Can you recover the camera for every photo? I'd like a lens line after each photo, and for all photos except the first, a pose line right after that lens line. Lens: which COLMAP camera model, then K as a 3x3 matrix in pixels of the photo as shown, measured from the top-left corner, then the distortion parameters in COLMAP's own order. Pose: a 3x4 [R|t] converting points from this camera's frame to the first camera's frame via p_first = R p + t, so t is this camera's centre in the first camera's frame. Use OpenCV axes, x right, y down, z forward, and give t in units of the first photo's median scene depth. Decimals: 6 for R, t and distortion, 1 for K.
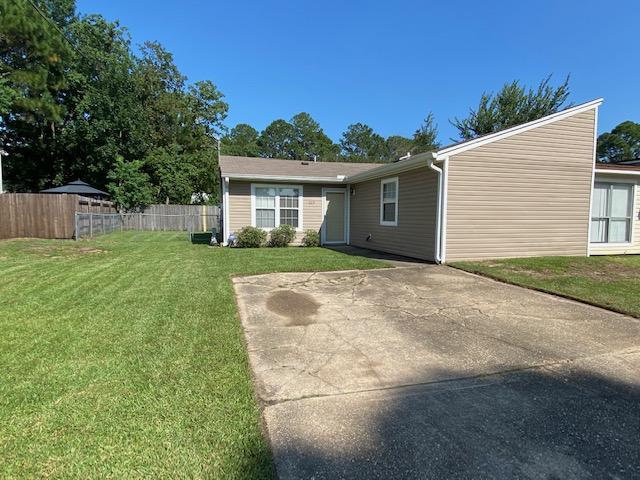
lens RADIAL K [[361.7, 0, 321.6], [0, 361.7, 243.6], [0, 0, 1]] dist [0.012500, -0.012648]
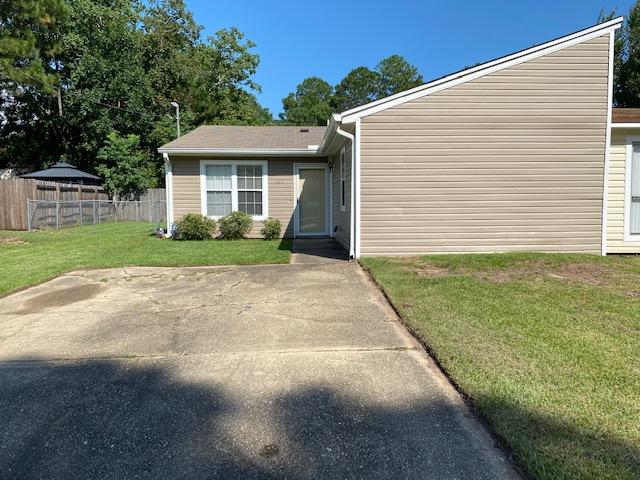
lens RADIAL K [[511.7, 0, 321.7], [0, 511.7, 238.9], [0, 0, 1]] dist [-0.002600, 0.018722]
pose [[0.972679, 0.003813, -0.232121, 0.309574], [-0.004744, 0.999983, -0.003453, 0.009950], [0.232104, 0.004460, 0.972681, -0.033965]]
